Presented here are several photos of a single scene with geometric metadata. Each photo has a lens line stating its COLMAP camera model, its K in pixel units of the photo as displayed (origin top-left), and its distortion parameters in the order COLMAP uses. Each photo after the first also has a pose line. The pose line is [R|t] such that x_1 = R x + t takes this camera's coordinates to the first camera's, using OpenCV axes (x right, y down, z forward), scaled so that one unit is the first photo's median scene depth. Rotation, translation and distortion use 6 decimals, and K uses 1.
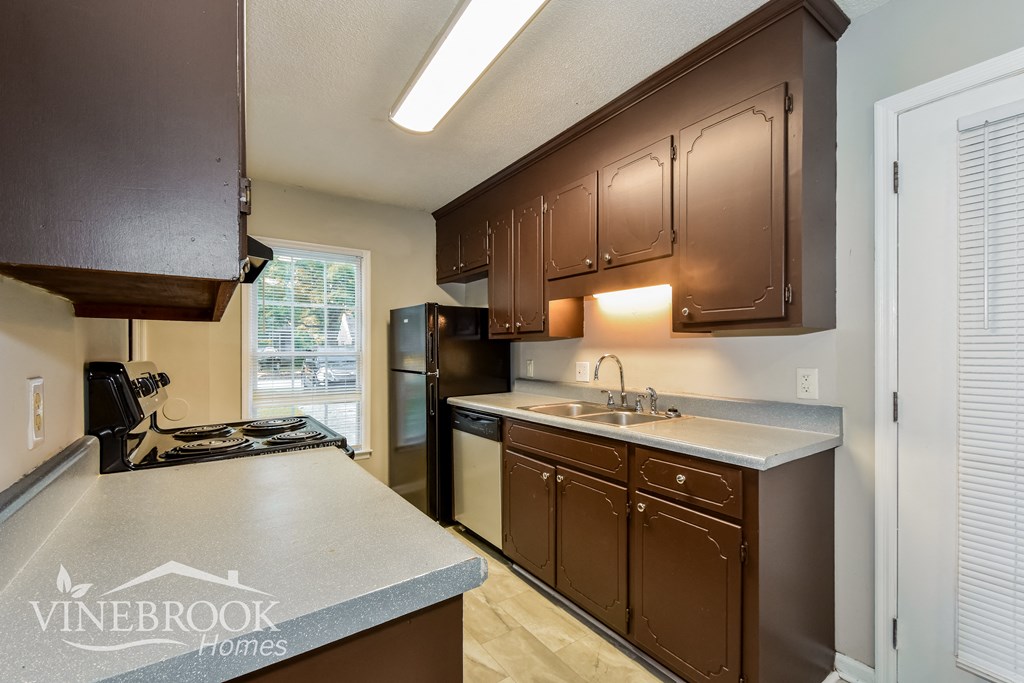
lens RADIAL K [[430.7, 0, 517.2], [0, 430.7, 349.8], [0, 0, 1]] dist [0.001525, 0.000039]
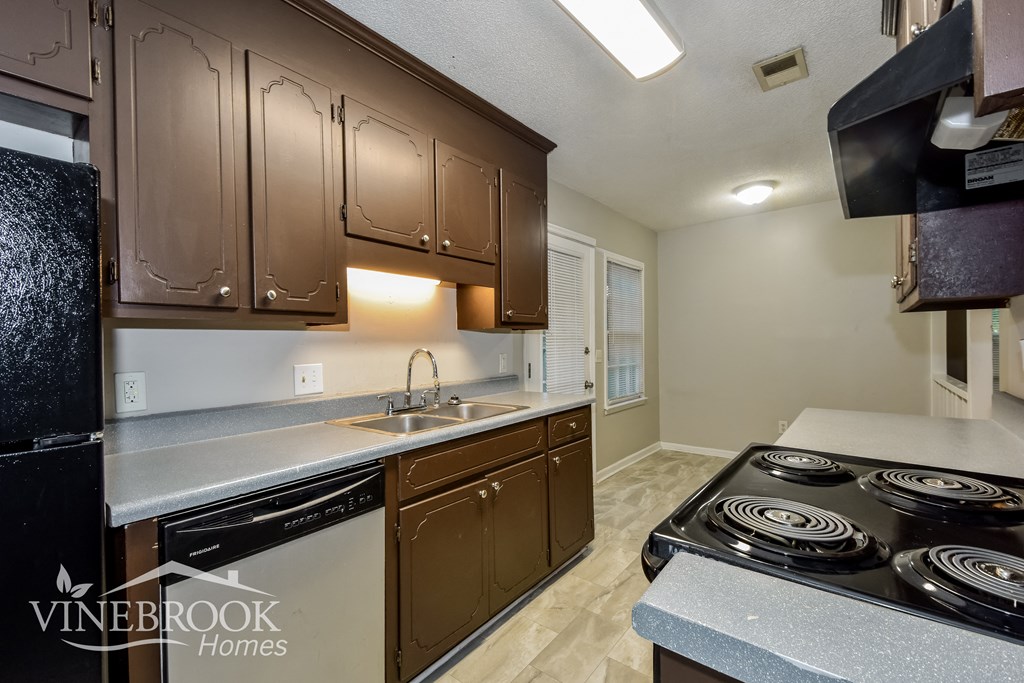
lens RADIAL K [[430.7, 0, 517.4], [0, 430.7, 345.1], [0, 0, 1]] dist [0.001525, 0.000039]
pose [[-0.276808, 0.001733, 0.960924, -0.740099], [0.018025, 0.999832, 0.003389, 0.004382], [-0.960756, 0.018259, -0.276792, 1.148559]]
